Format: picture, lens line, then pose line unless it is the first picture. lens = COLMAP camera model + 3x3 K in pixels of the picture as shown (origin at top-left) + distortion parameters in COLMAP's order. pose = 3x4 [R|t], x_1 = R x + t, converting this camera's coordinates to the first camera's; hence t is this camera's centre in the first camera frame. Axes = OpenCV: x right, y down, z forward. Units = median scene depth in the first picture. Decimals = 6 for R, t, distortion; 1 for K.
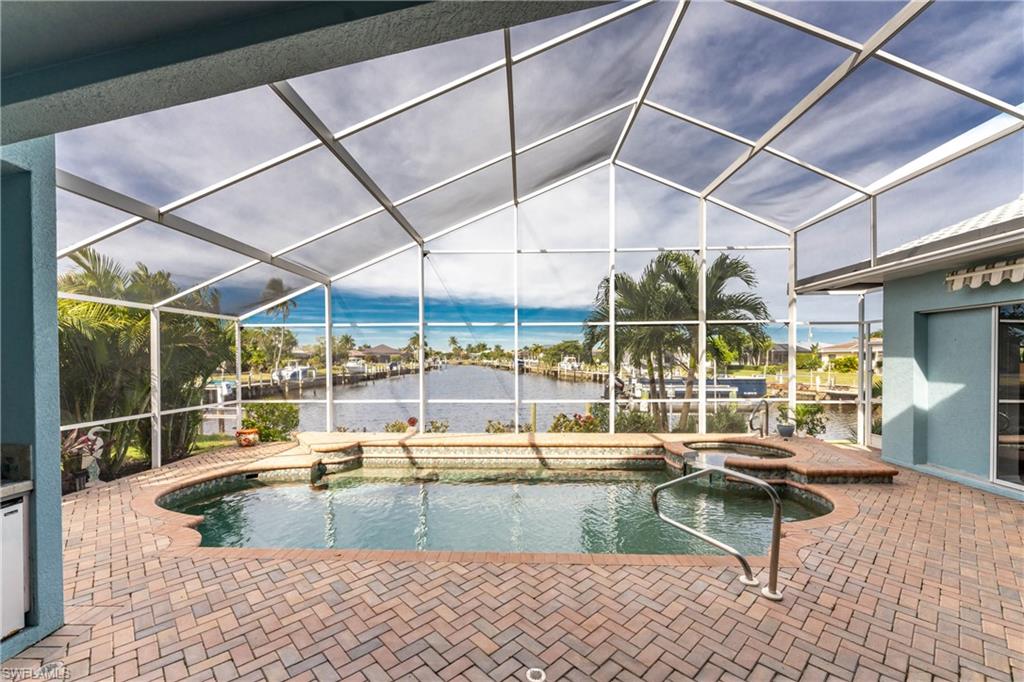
lens RADIAL K [[405.6, 0, 513.7], [0, 405.6, 352.3], [0, 0, 1]] dist [-0.000485, -0.000040]
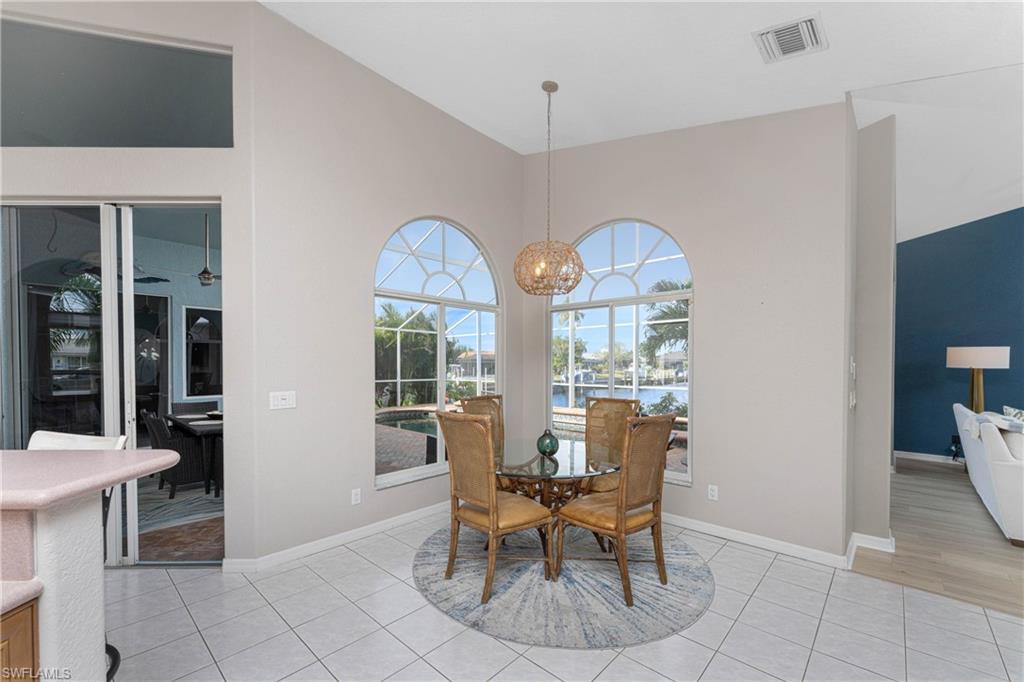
lens RADIAL K [[419.6, 0, 507.7], [0, 419.6, 372.0], [0, 0, 1]] dist [0.001188, 0.000114]
pose [[0.741115, 0.018751, -0.671117, 0.780367], [0.001270, 0.999569, 0.029330, 0.034455], [0.671377, -0.022590, 0.740771, -0.187738]]
